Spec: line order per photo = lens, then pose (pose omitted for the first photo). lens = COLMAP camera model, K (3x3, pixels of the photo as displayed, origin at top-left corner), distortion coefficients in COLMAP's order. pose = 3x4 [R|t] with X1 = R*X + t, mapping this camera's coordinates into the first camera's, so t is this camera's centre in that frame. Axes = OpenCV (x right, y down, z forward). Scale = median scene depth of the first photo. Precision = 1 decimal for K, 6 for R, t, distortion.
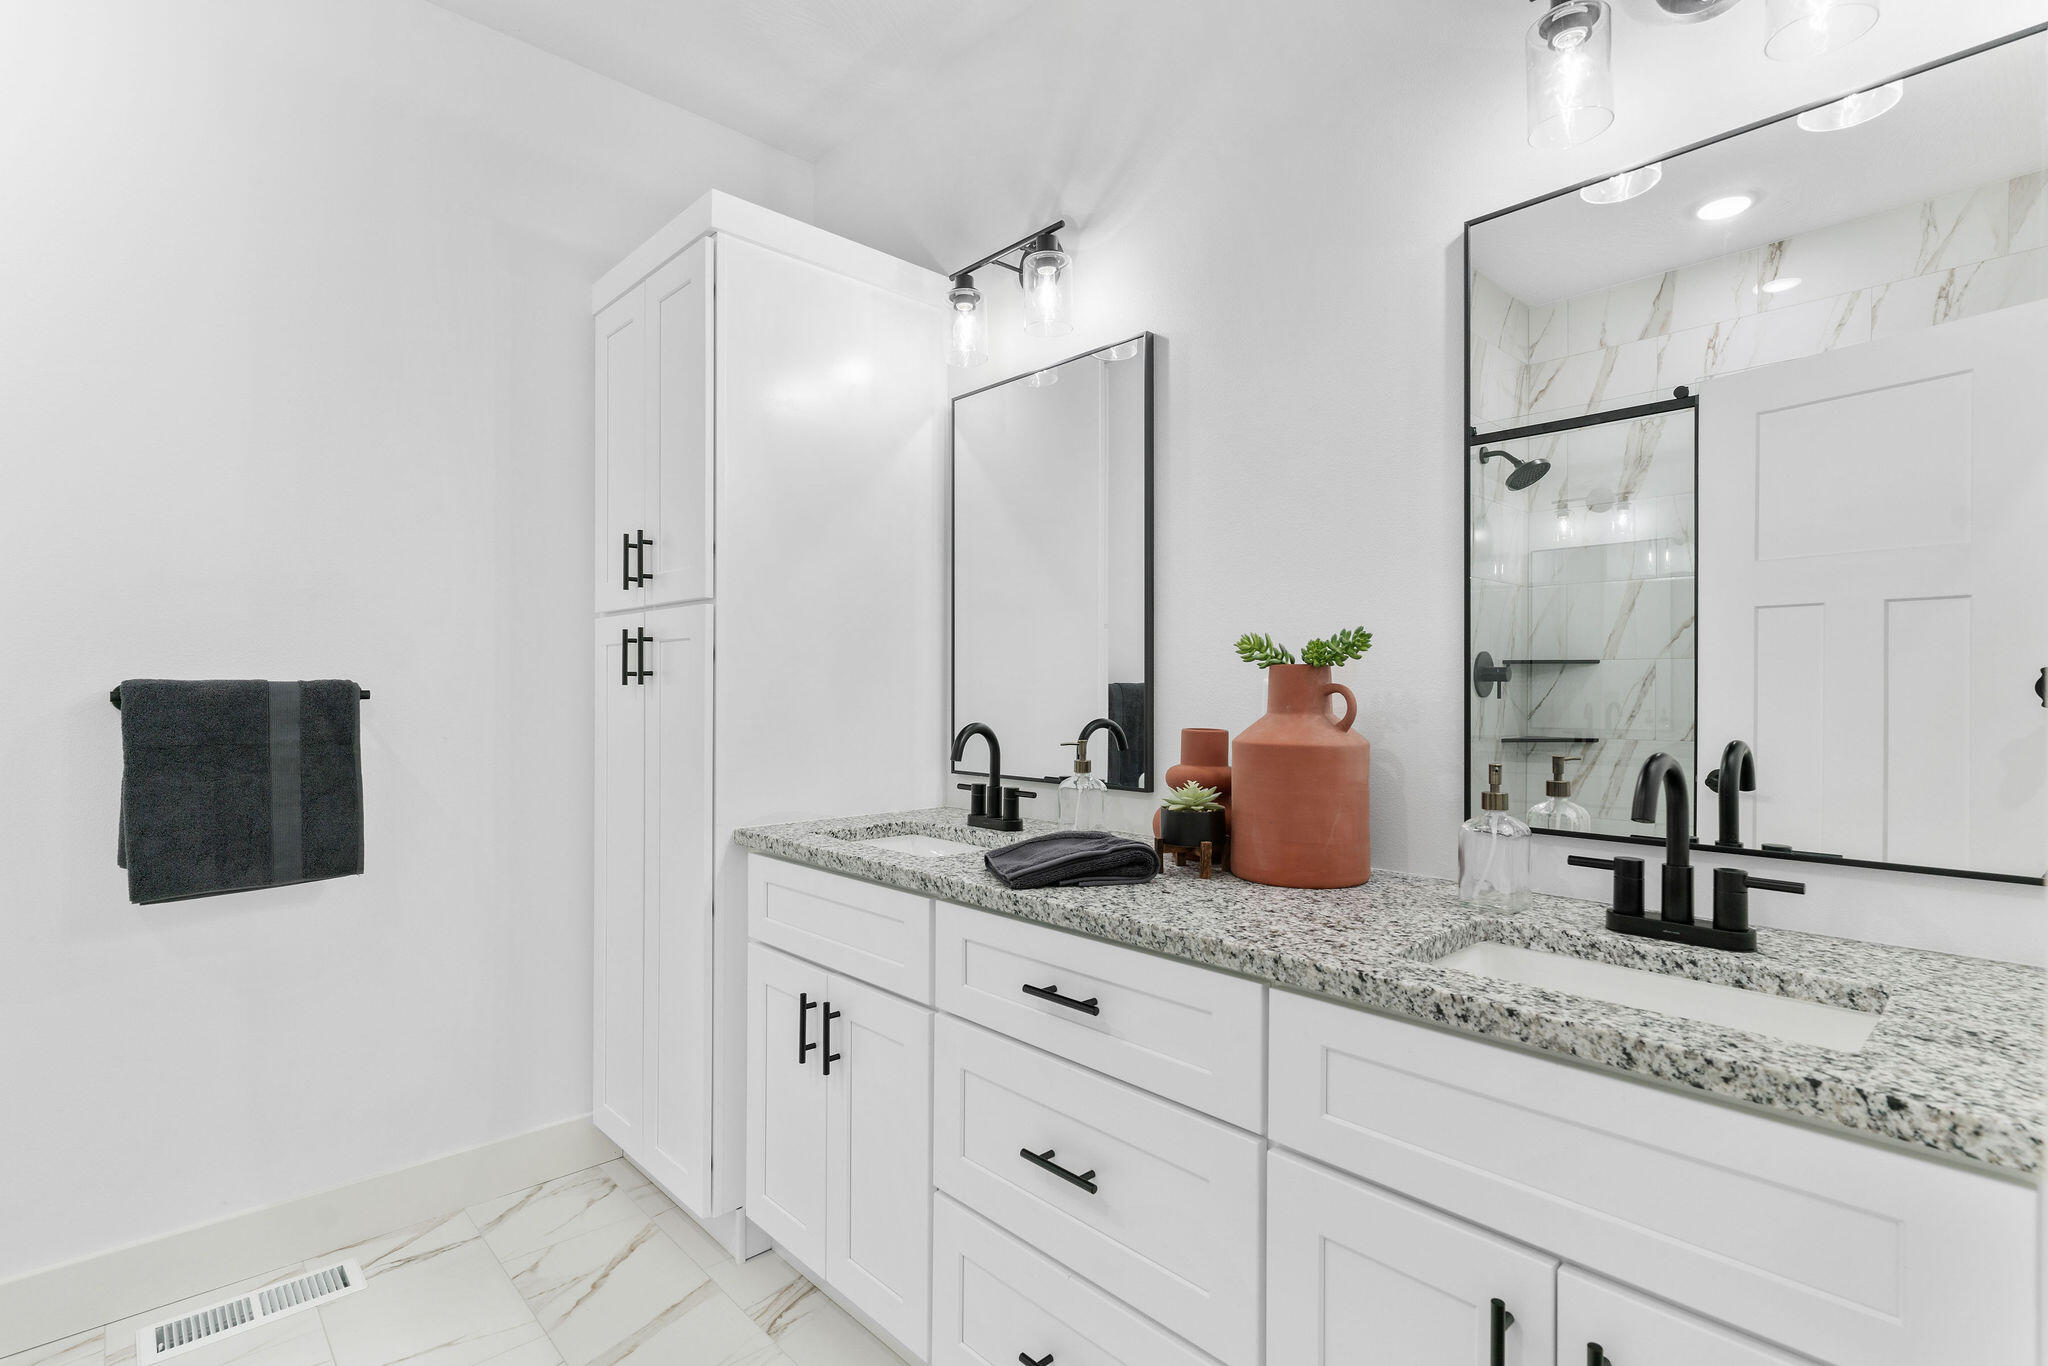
lens RADIAL K [[972.8, 0, 1012.8], [0, 972.8, 687.7], [0, 0, 1]] dist [-0.001172, 0.000056]
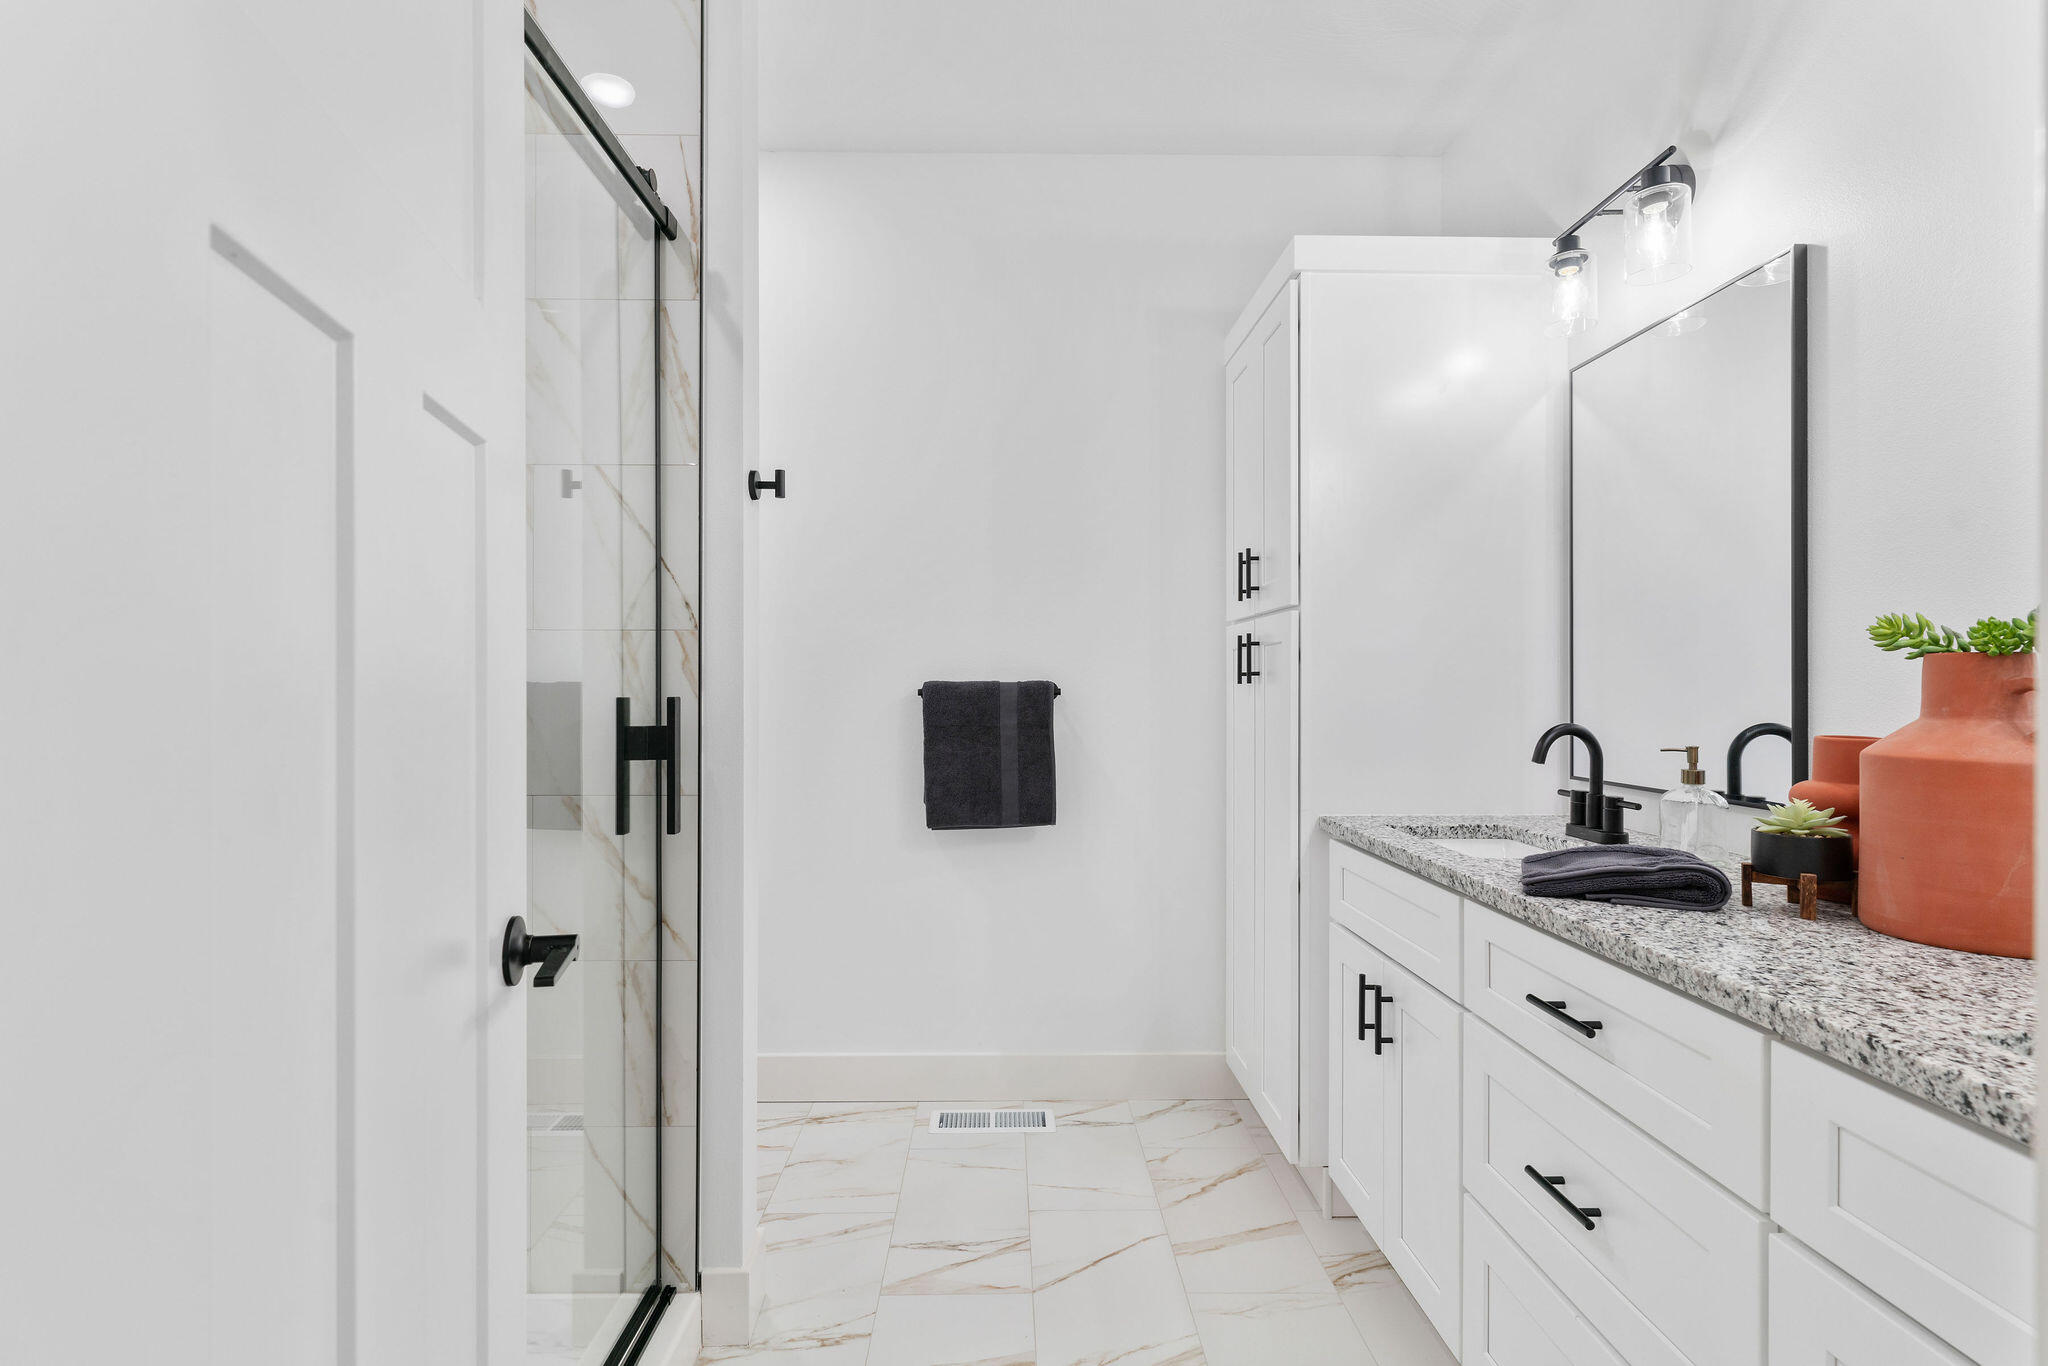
lens RADIAL K [[972.8, 0, 1012.8], [0, 972.8, 687.7], [0, 0, 1]] dist [-0.001172, 0.000056]
pose [[0.740921, -0.000679, -0.671592, 0.217285], [0.000970, 1.000000, 0.000058, 0.001891], [0.671591, -0.000695, 0.740922, -0.041184]]
